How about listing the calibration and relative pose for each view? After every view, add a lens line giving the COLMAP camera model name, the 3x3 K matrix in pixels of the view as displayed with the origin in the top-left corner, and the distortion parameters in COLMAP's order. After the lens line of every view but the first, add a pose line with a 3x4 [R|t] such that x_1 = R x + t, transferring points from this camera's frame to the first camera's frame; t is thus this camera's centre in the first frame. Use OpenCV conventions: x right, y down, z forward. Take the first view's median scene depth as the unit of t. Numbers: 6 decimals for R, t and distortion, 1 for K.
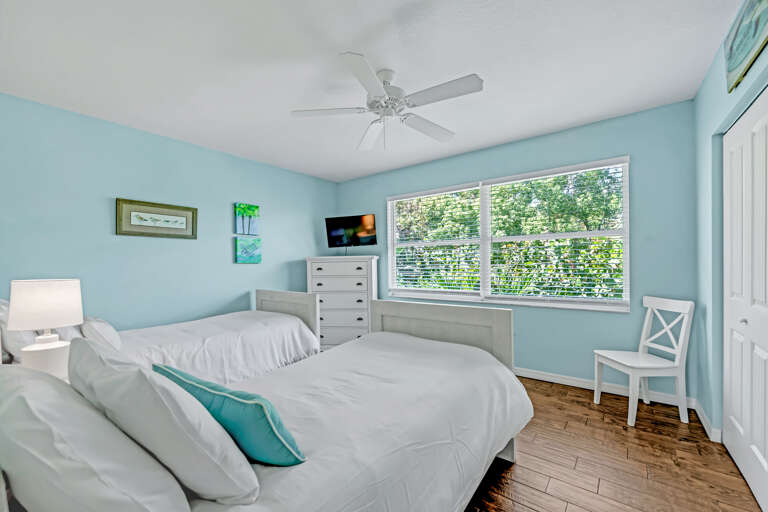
lens RADIAL K [[310.1, 0, 384.0], [0, 310.1, 256.0], [0, 0, 1]] dist [-0.000516, -0.000172]
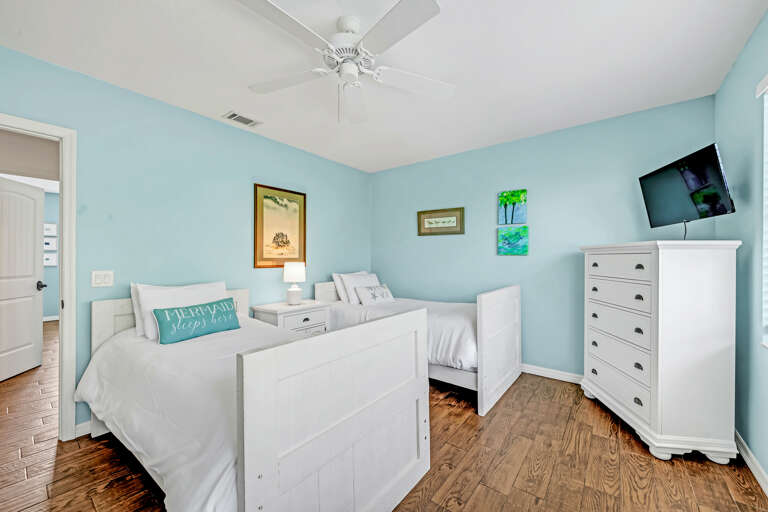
lens RADIAL K [[310.1, 0, 384.0], [0, 310.1, 256.0], [0, 0, 1]] dist [-0.000516, -0.000172]
pose [[-0.023549, 0.011949, -0.999651, 0.516025], [0.025139, 0.999619, 0.011357, 0.006703], [0.999407, -0.024863, -0.023840, 0.675611]]
